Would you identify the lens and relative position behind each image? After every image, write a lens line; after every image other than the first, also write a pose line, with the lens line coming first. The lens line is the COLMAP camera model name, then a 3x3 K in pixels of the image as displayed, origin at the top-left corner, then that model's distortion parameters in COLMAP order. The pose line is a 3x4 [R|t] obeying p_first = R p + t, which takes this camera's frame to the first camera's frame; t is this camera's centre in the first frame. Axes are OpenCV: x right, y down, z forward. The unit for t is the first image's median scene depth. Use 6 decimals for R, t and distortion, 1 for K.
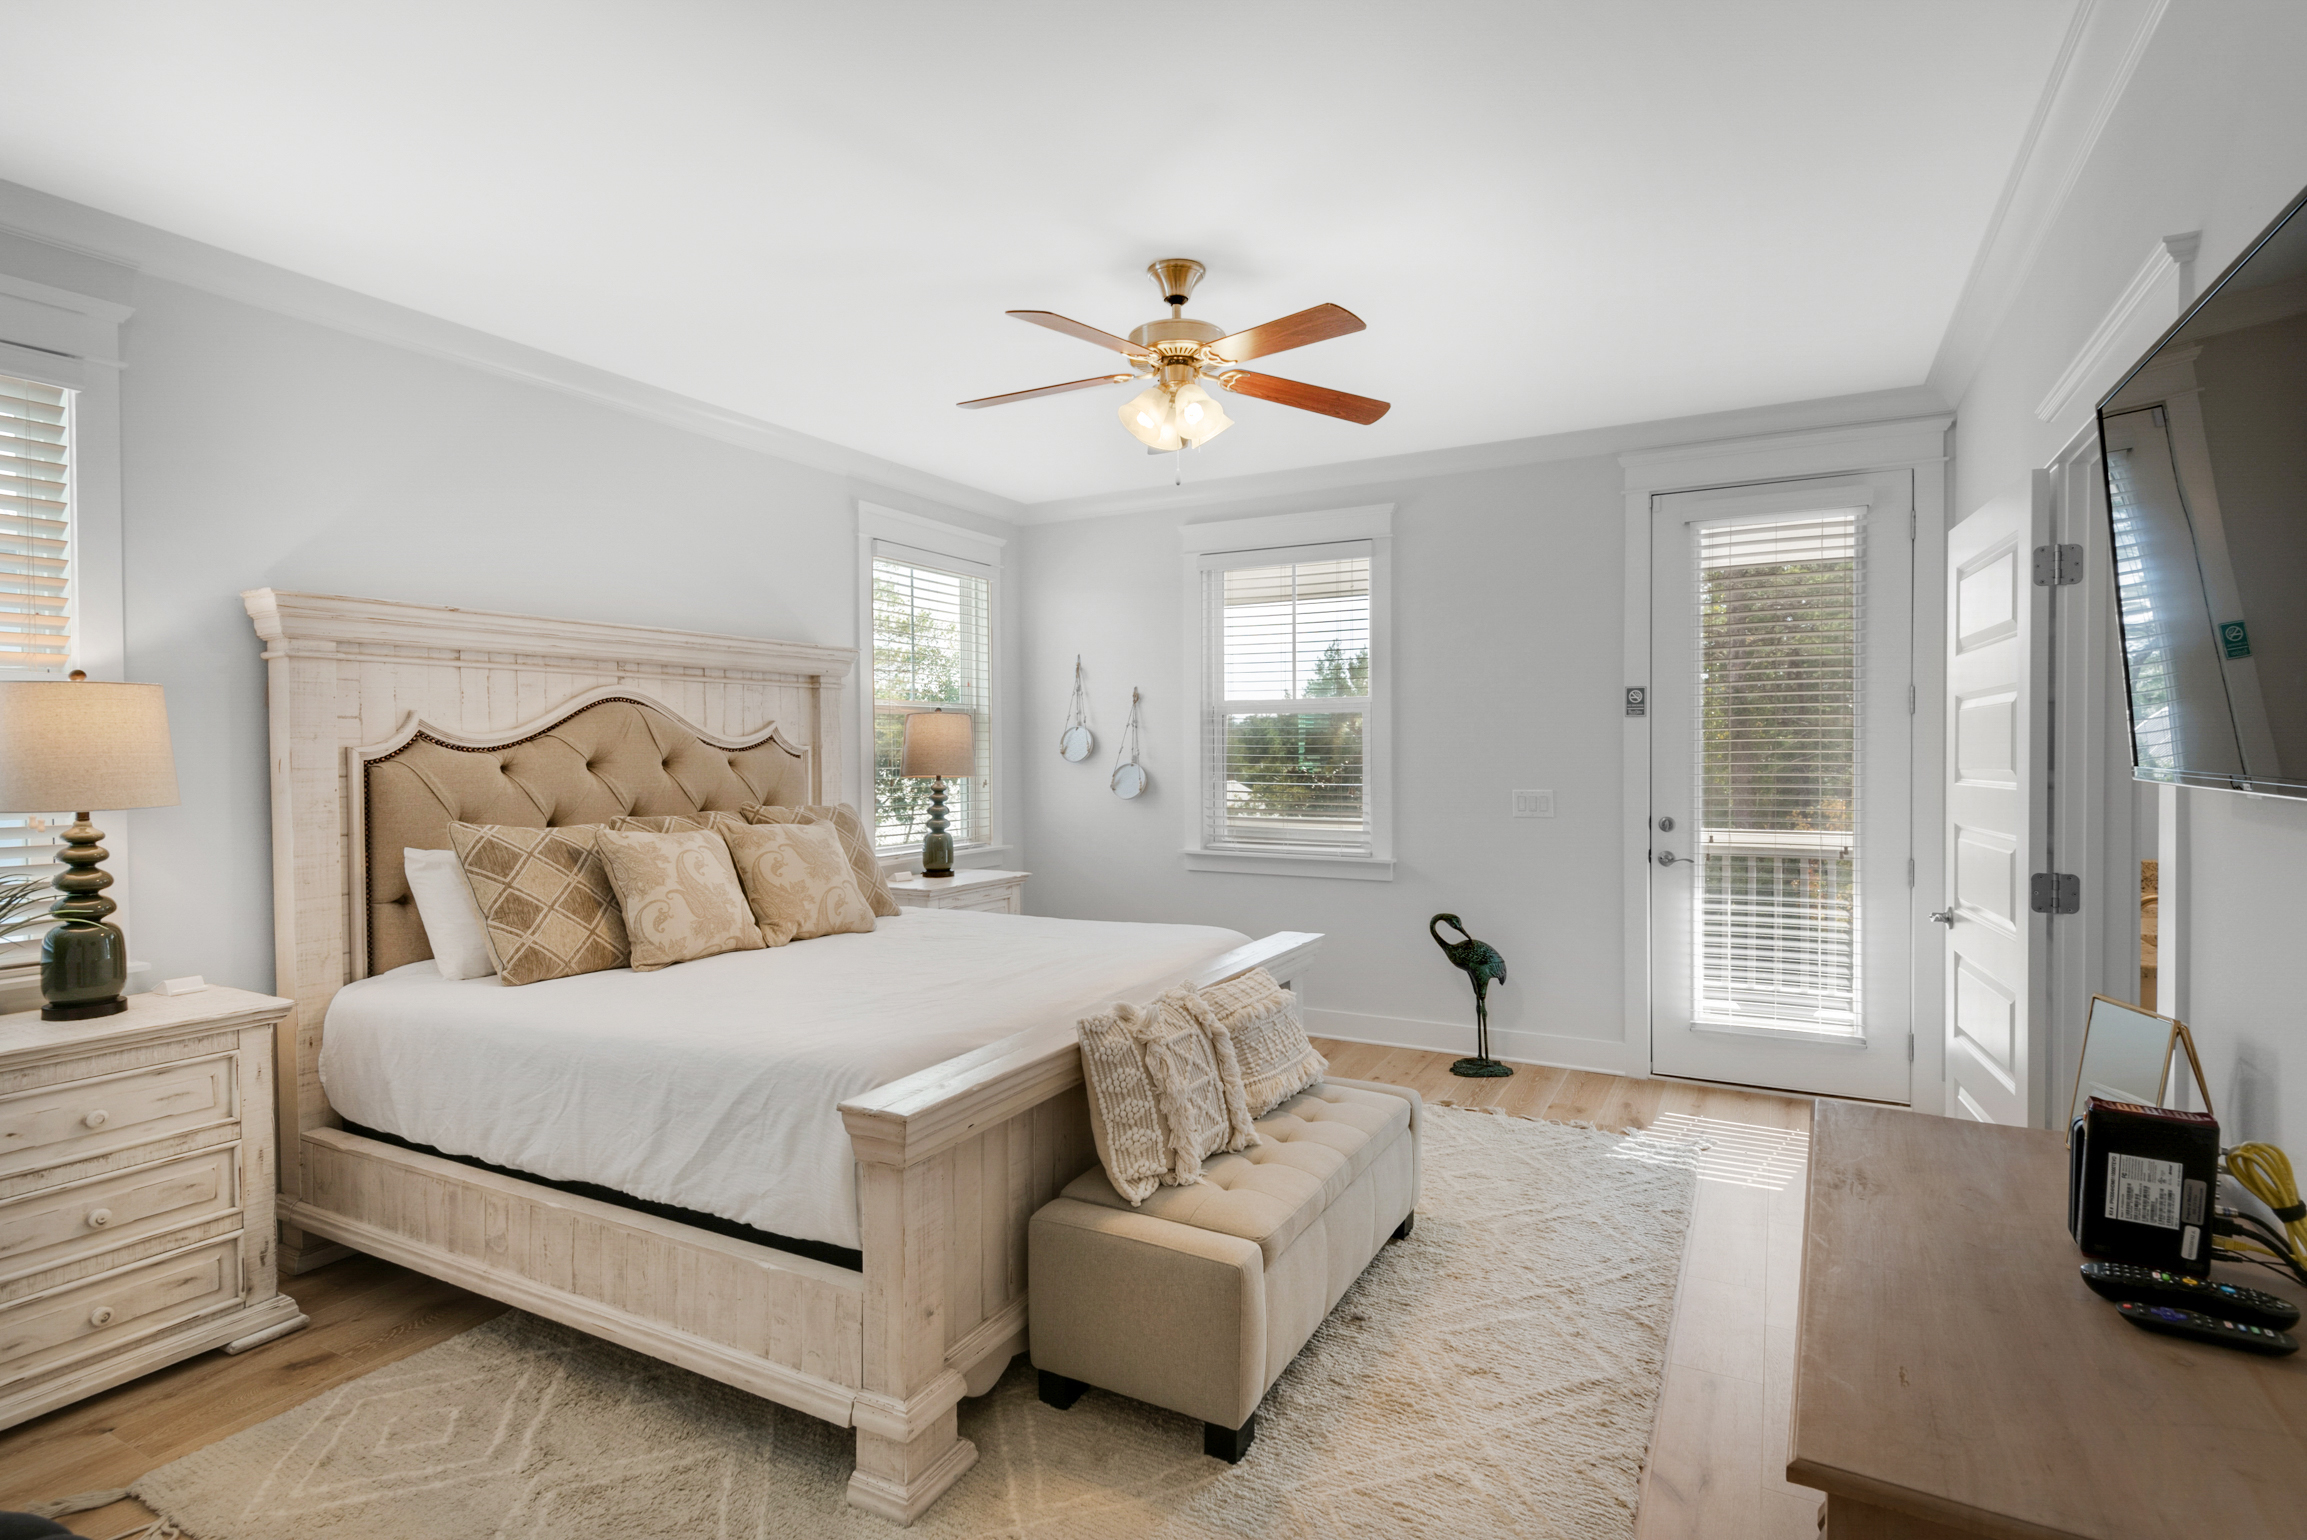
lens RADIAL K [[1145.0, 0, 1150.4], [0, 1145.0, 760.1], [0, 0, 1]] dist [0.007746, 0.000233]
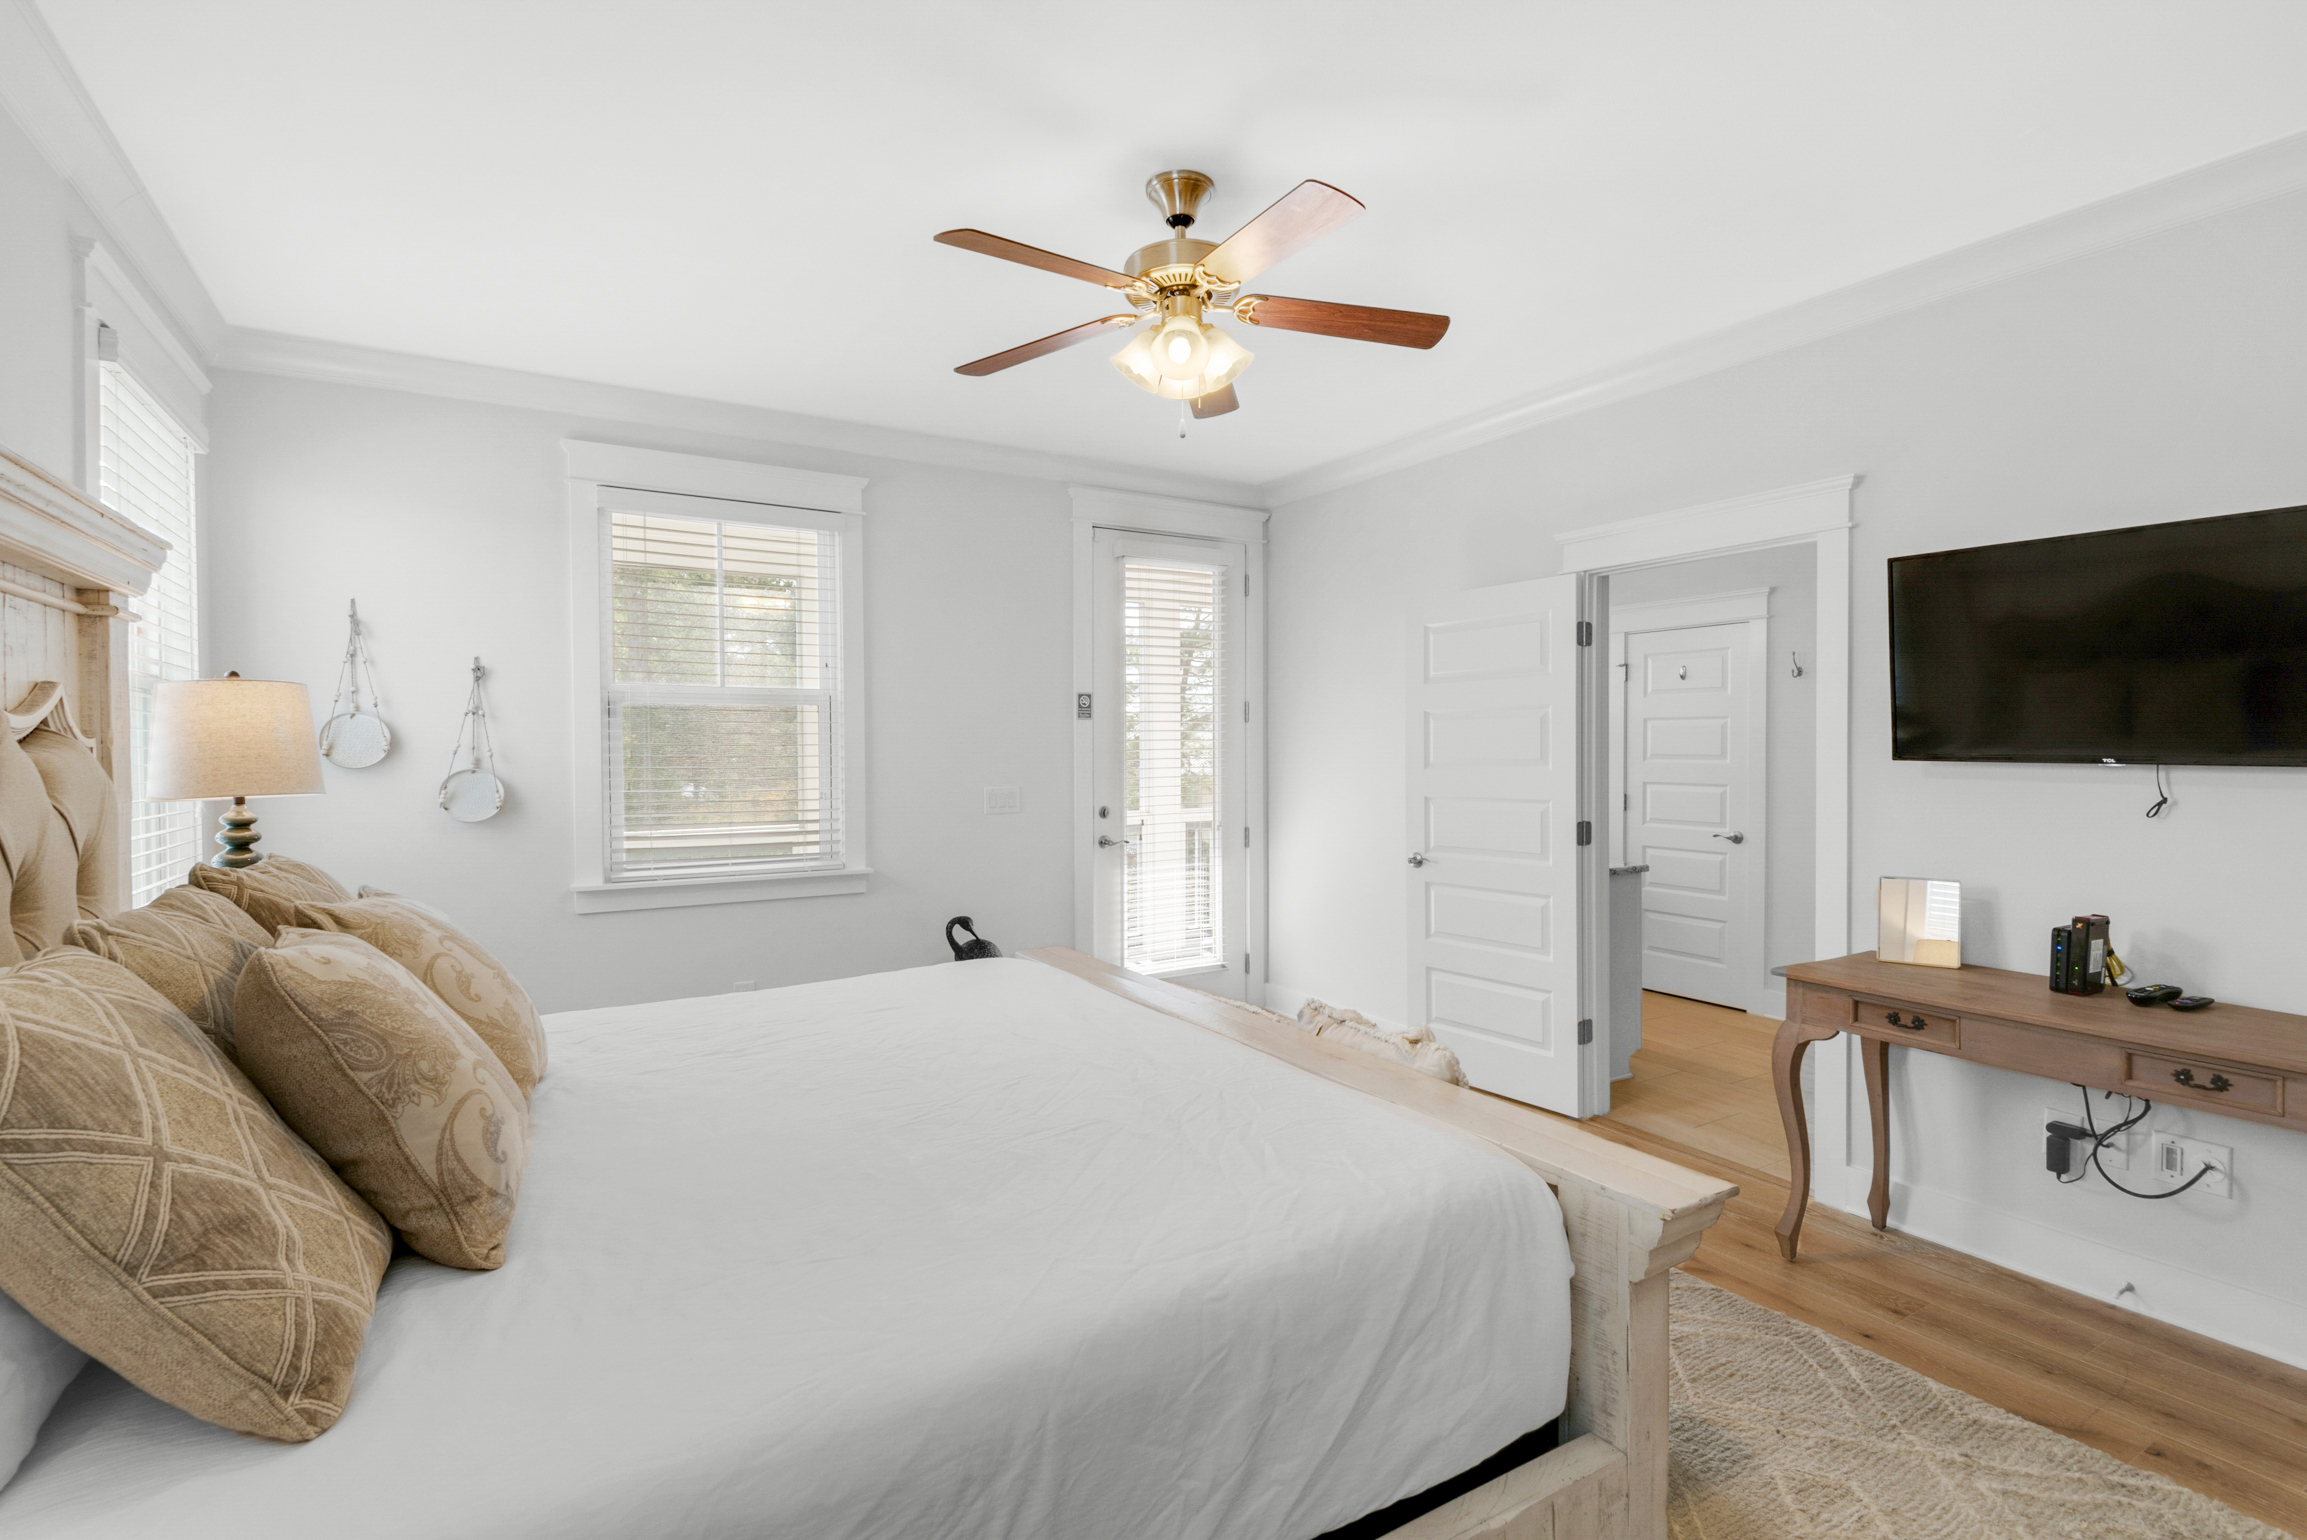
lens RADIAL K [[1066.4, 0, 1156.5], [0, 1066.4, 767.8], [0, 0, 1]] dist [0.004327, -0.000001]
pose [[0.490600, -0.013823, 0.871275, -0.446962], [0.013165, 0.999878, 0.008450, 0.002186], [-0.871286, 0.007324, 0.490722, 0.408414]]
